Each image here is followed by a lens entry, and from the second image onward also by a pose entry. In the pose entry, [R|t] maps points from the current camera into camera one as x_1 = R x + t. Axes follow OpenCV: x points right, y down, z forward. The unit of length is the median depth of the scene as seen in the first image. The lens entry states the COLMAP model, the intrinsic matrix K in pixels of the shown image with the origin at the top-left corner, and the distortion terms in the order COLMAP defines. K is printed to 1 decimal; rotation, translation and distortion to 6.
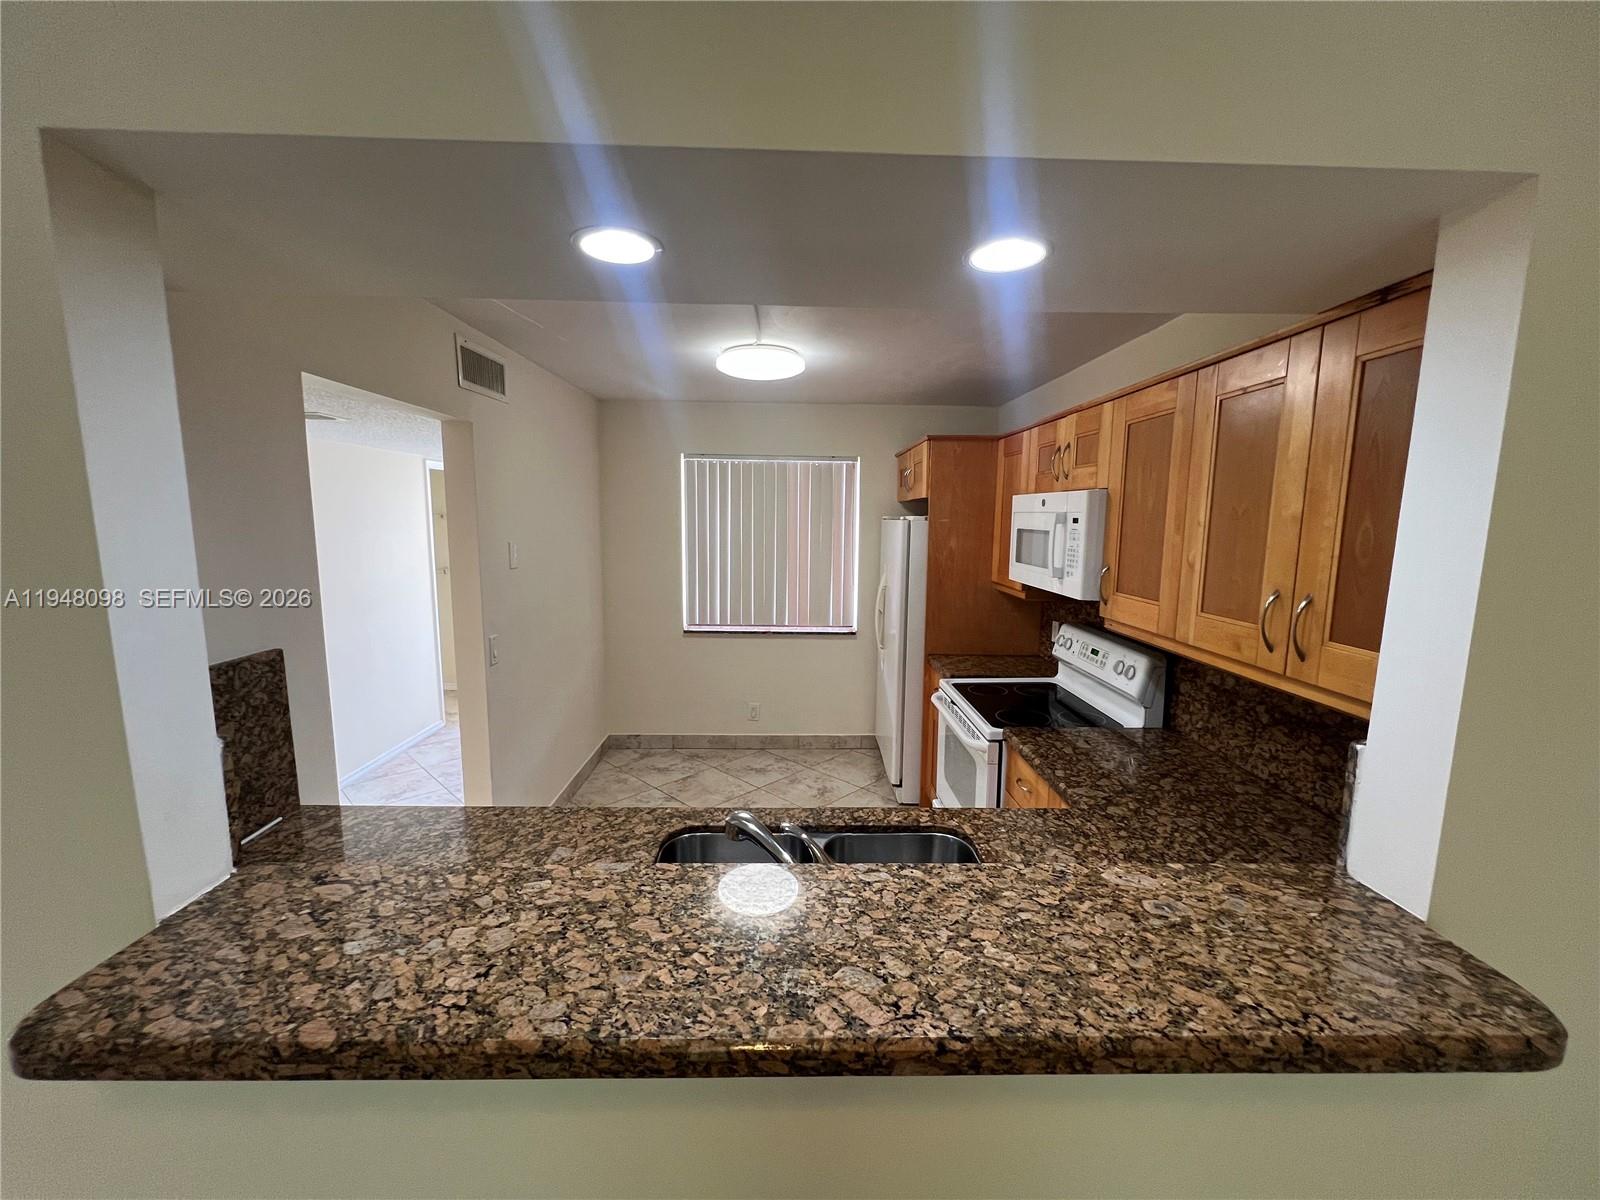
lens RADIAL K [[639.9, 0, 799.6], [0, 639.9, 599.5], [0, 0, 1]] dist [0.001184, 0.000286]
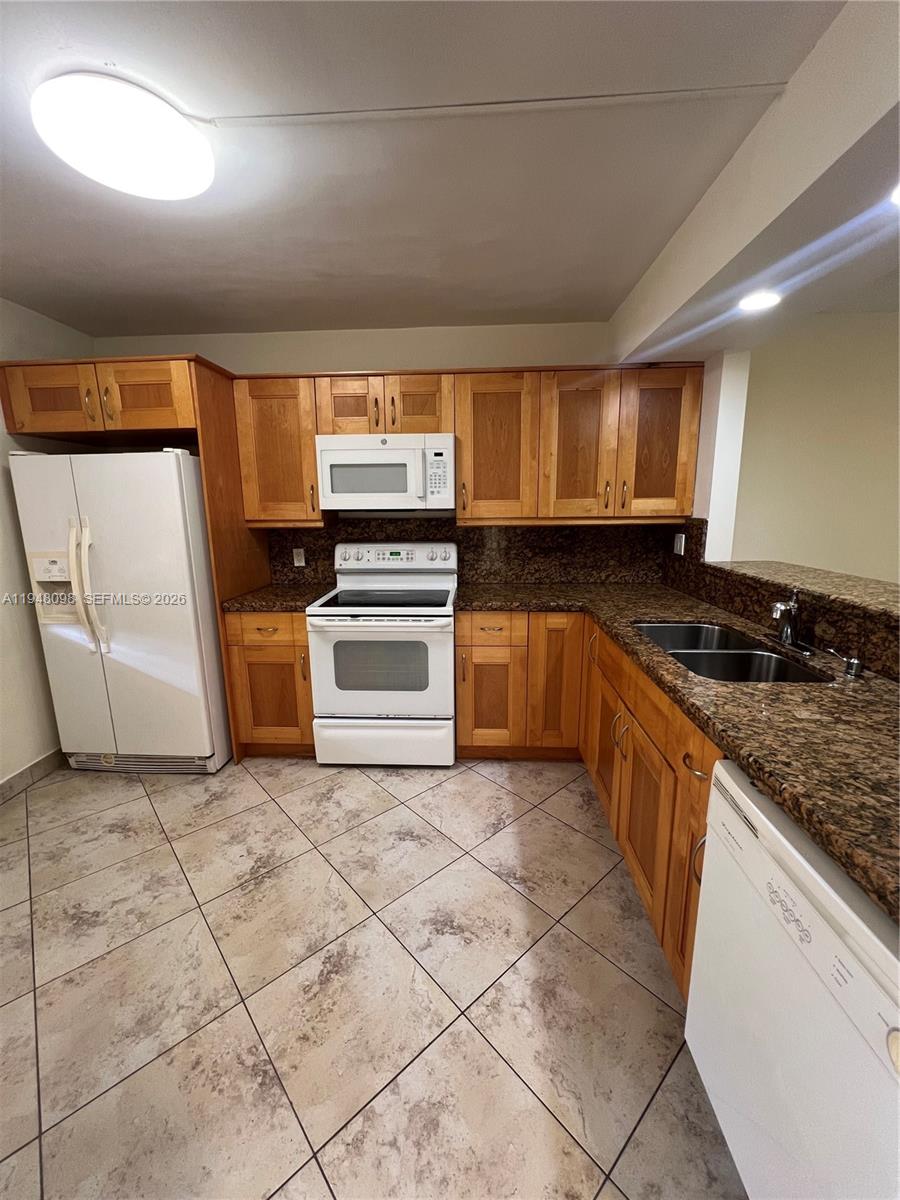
lens RADIAL K [[480.0, 0, 448.6], [0, 480.0, 599.8], [0, 0, 1]] dist [0.001184, 0.000286]
pose [[0.073383, -0.204214, 0.976172, -0.880764], [0.142805, 0.970876, 0.192371, -0.011577], [-0.987027, 0.125285, 0.100409, 1.141997]]
